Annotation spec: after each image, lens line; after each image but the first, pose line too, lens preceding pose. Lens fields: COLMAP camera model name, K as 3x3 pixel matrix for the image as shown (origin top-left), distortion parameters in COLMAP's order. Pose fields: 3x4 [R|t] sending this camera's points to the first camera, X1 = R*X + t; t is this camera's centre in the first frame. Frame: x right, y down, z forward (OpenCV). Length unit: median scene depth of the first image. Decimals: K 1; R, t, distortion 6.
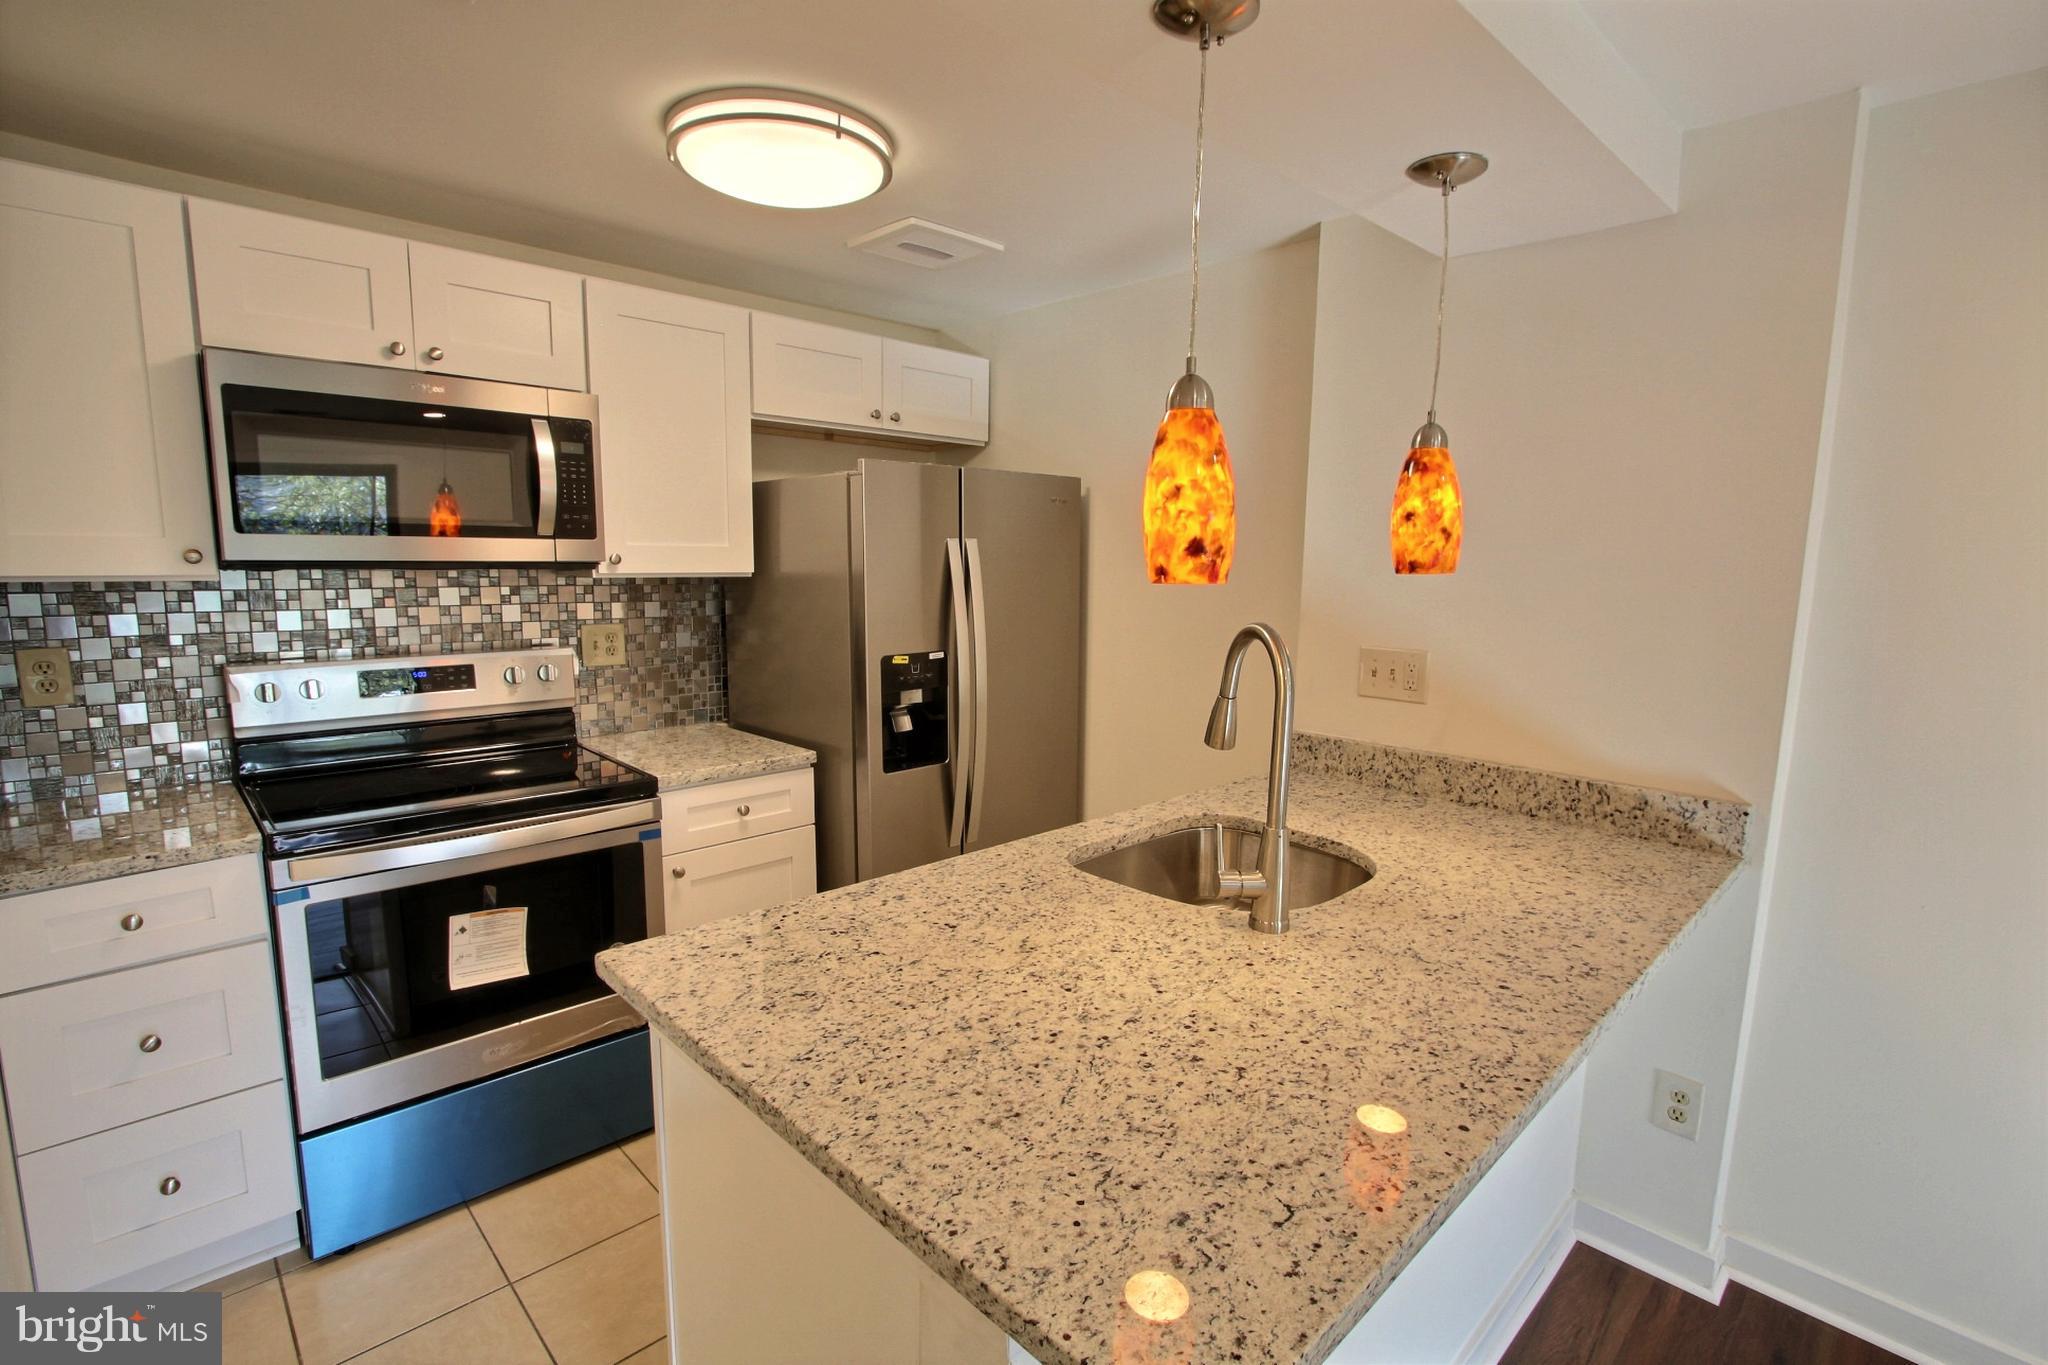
lens RADIAL K [[951.2, 0, 1029.0], [0, 951.2, 686.5], [0, 0, 1]] dist [-0.017230, 0.002914]
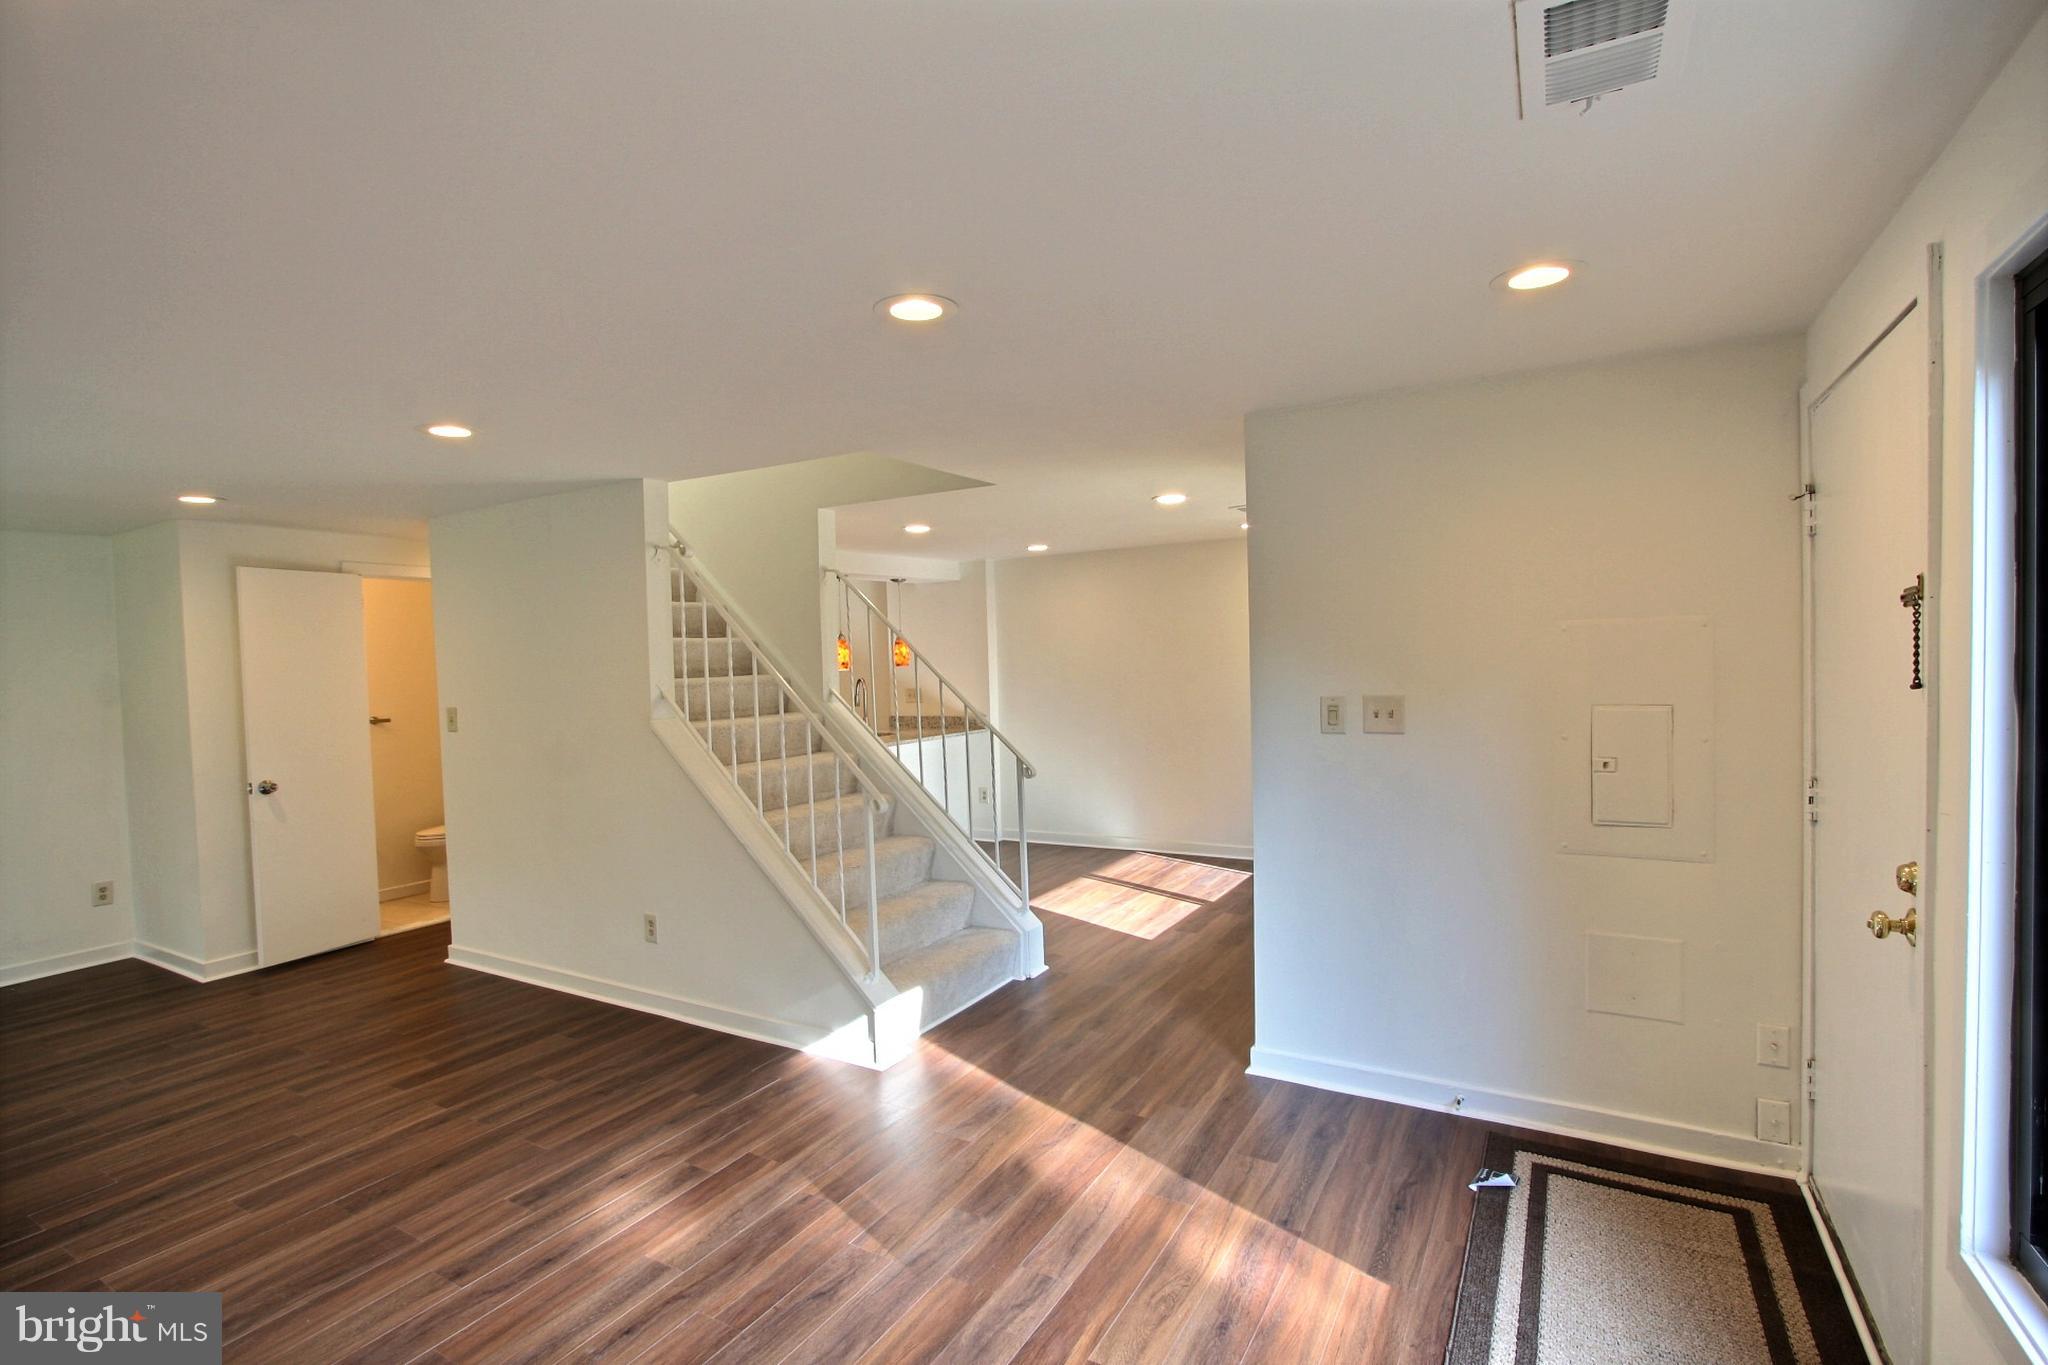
lens RADIAL K [[951.2, 0, 1029.0], [0, 951.2, 689.0], [0, 0, 1]] dist [-0.017230, 0.002914]
pose [[0.960292, -0.053247, 0.273869, -0.173511], [0.083290, 0.991569, -0.099264, 0.354345], [-0.266275, 0.118133, 0.956631, -2.530208]]
